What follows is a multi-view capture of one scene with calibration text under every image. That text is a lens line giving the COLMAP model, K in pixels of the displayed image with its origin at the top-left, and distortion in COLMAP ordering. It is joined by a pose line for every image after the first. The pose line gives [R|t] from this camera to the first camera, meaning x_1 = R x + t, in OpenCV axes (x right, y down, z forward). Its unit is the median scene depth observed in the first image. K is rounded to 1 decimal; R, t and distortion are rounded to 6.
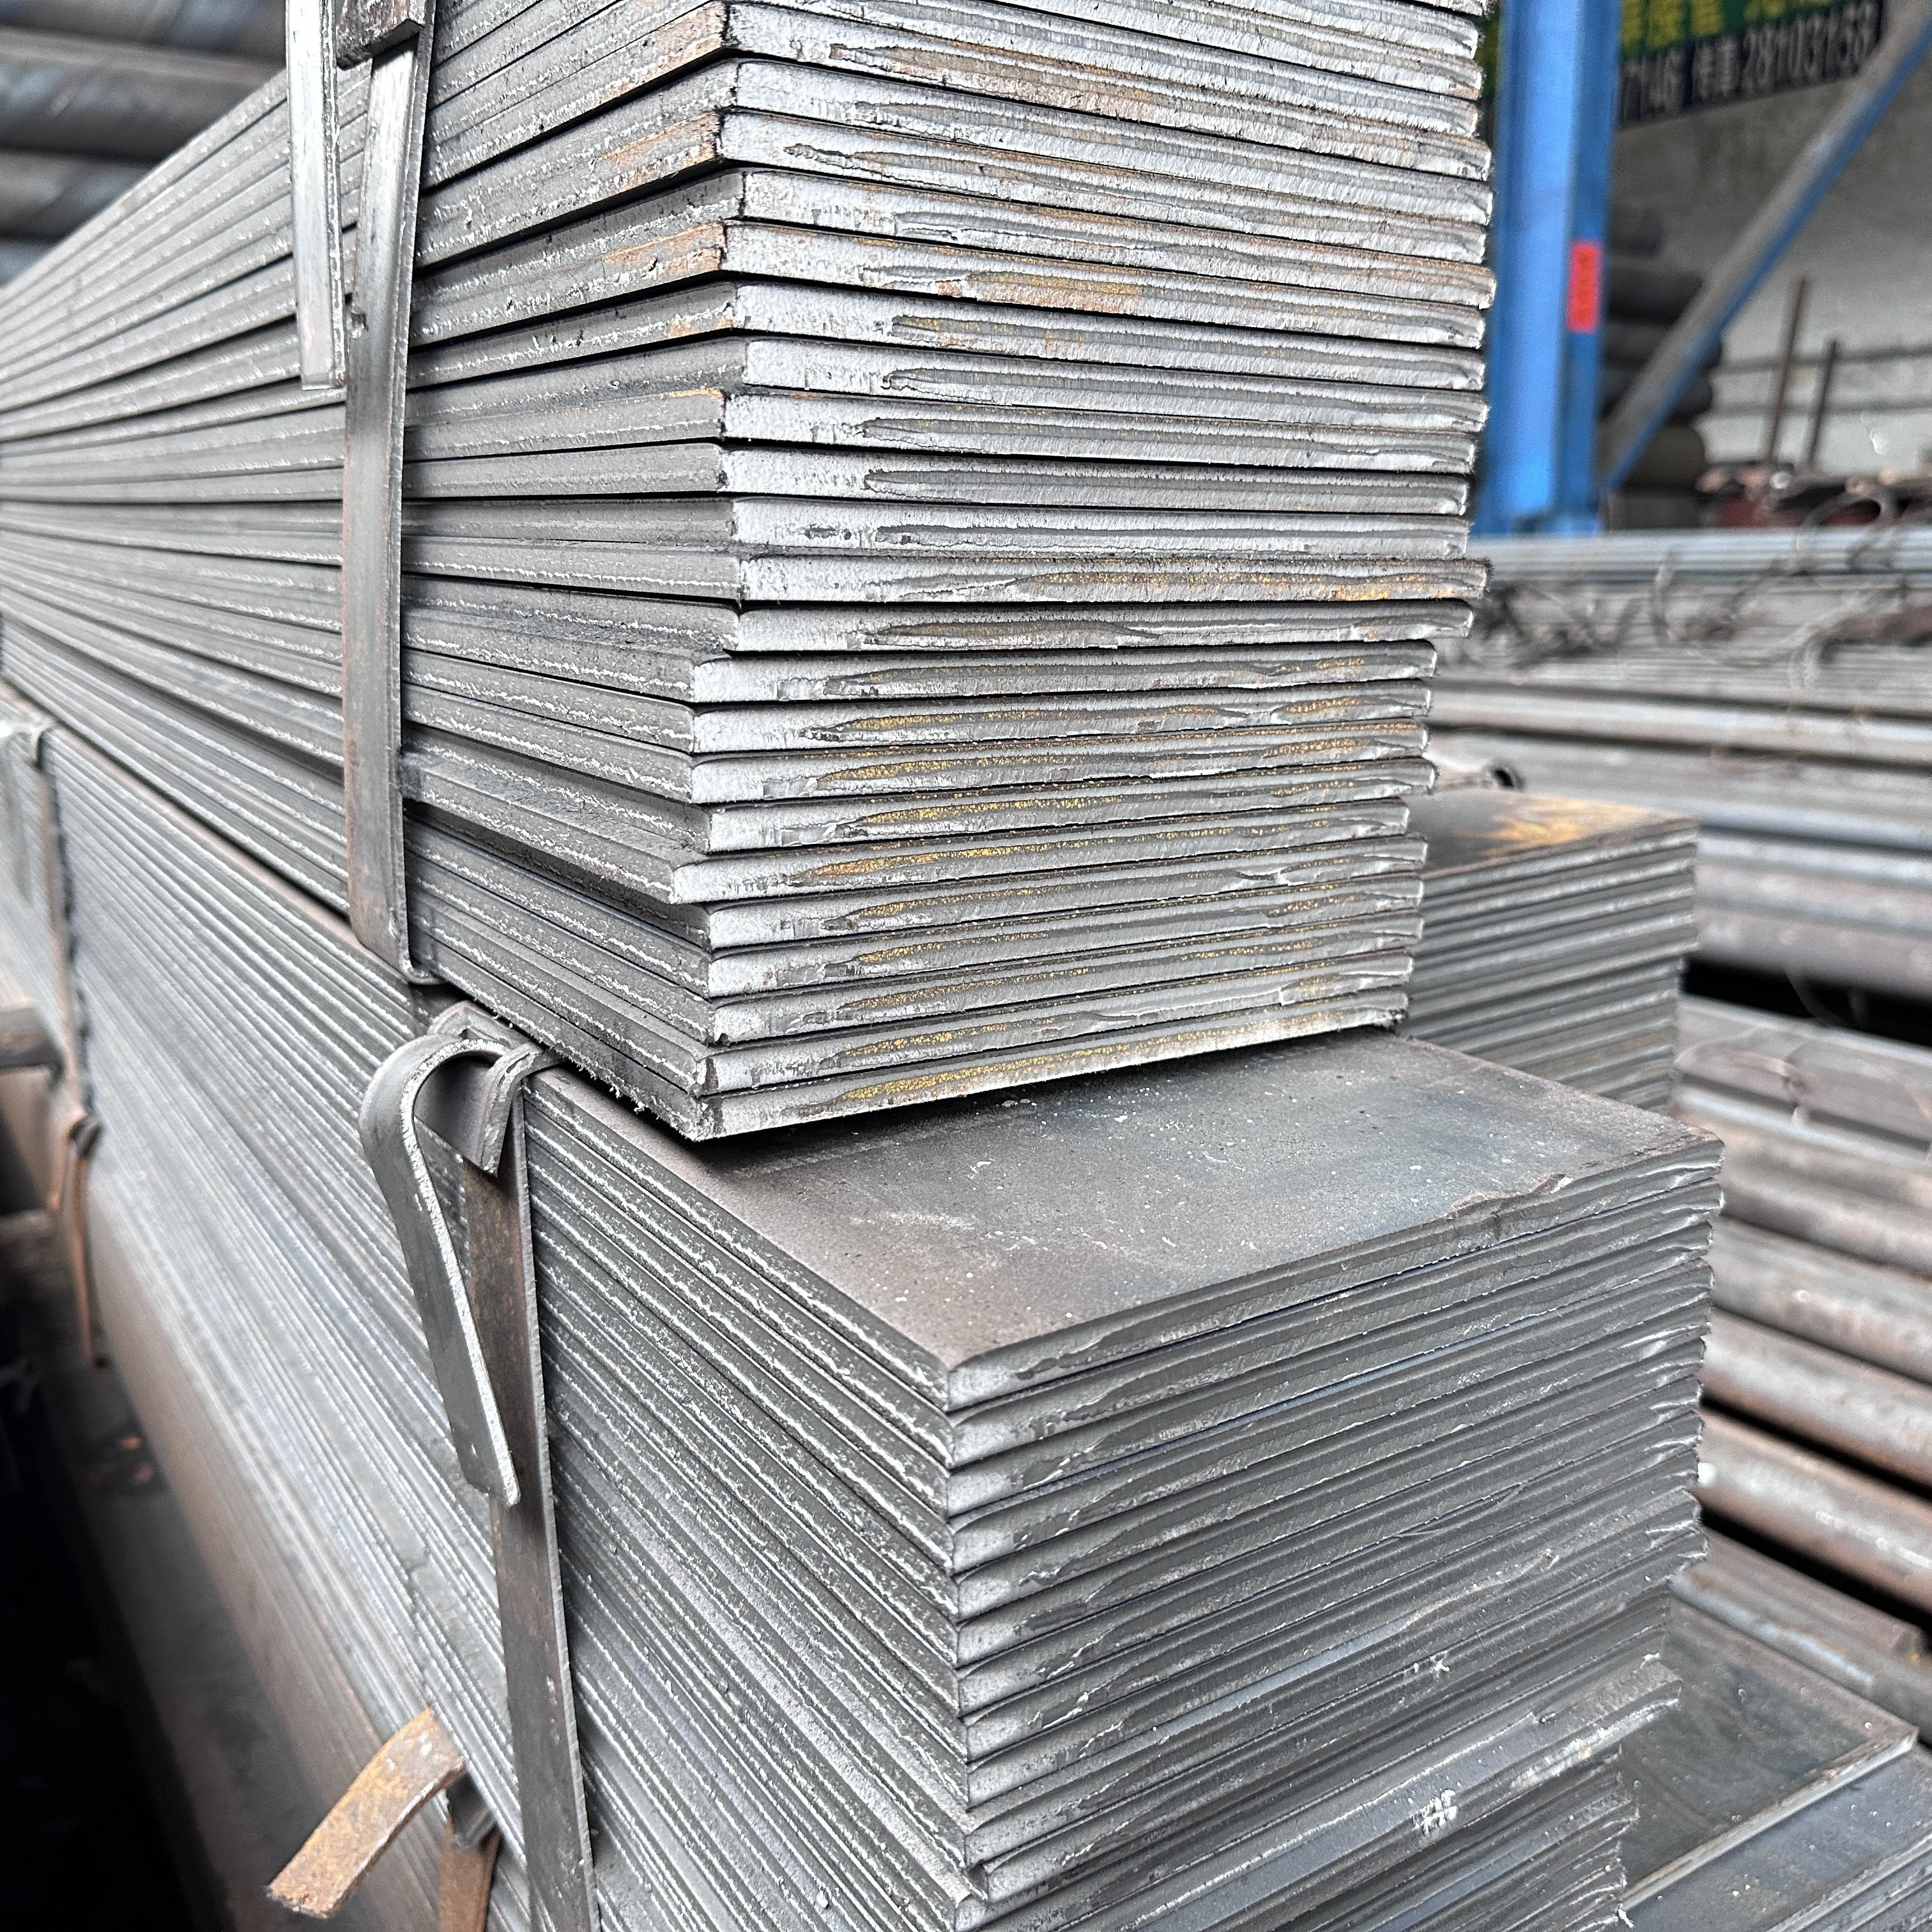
lens RADIAL K [[1838.1, 0, 970.8], [0, 1838.1, 951.0], [0, 0, 1]] dist [0.170185, -0.345931]
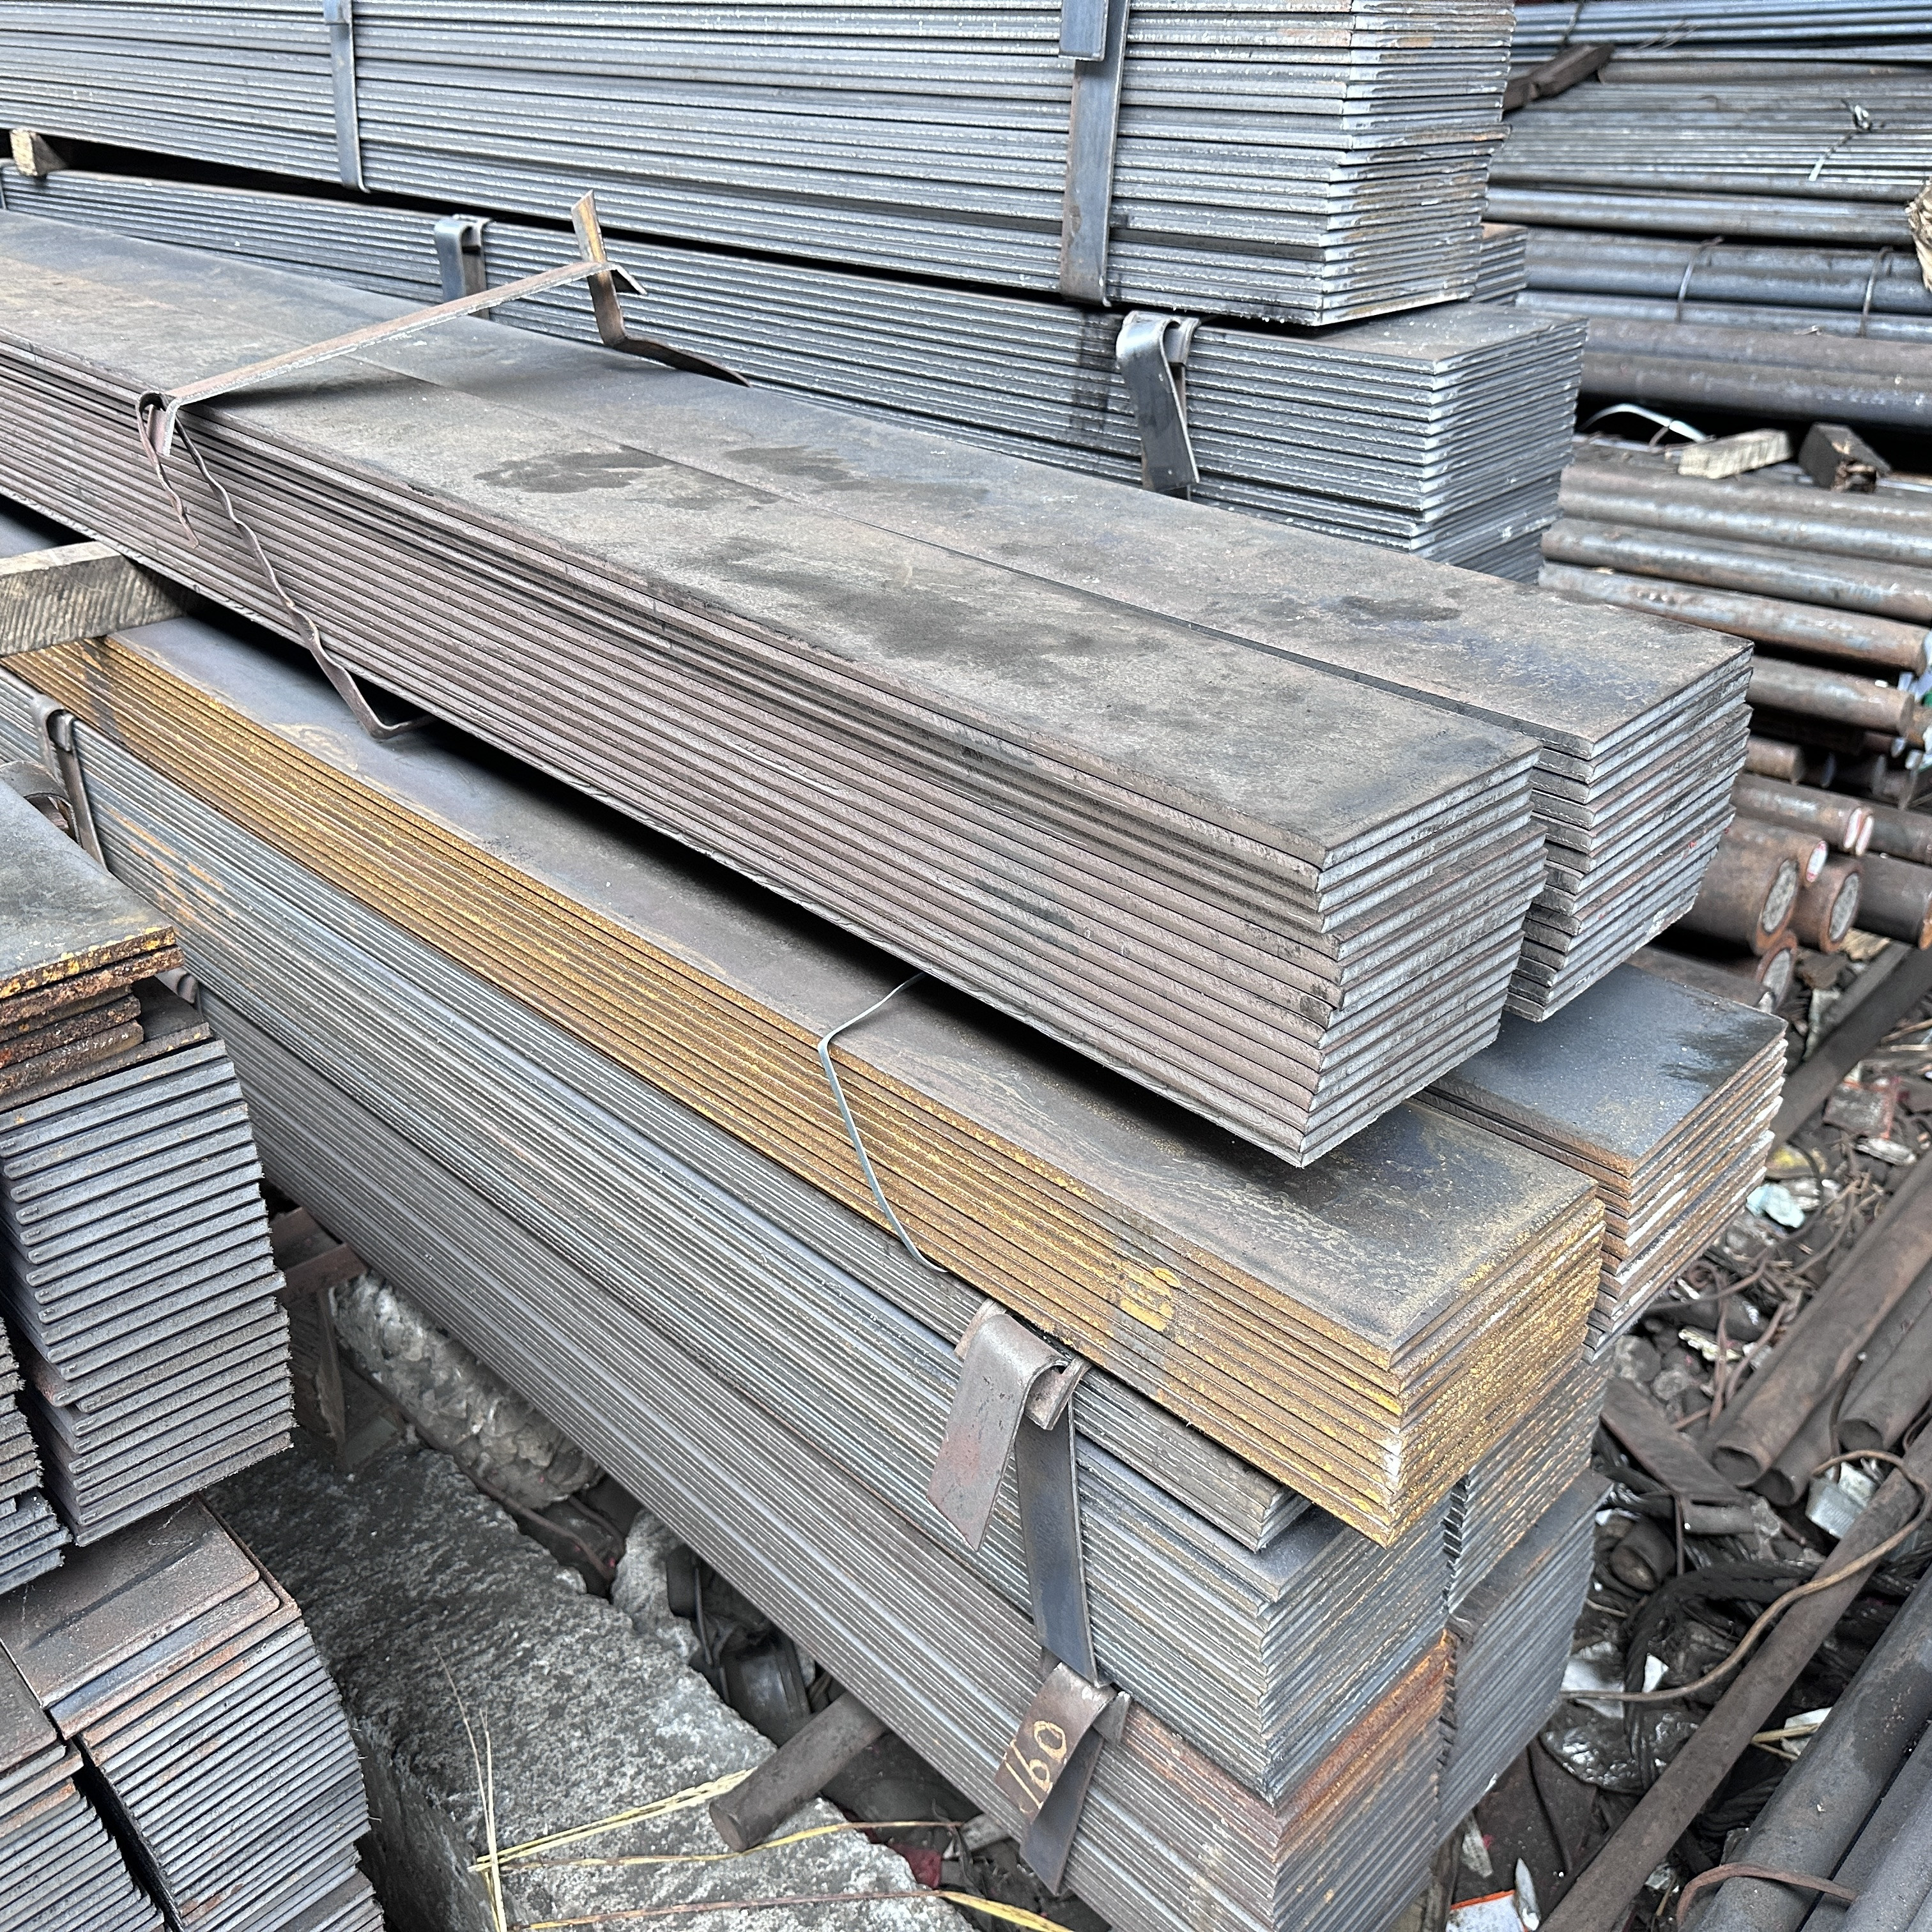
lens RADIAL K [[1838.1, 0, 970.8], [0, 1838.1, 951.0], [0, 0, 1]] dist [0.170185, -0.345931]
pose [[0.972116, -0.110913, 0.206614, -1.546539], [0.055848, 0.965226, 0.255382, 0.290004], [-0.227755, -0.236721, 0.944506, -2.257225]]
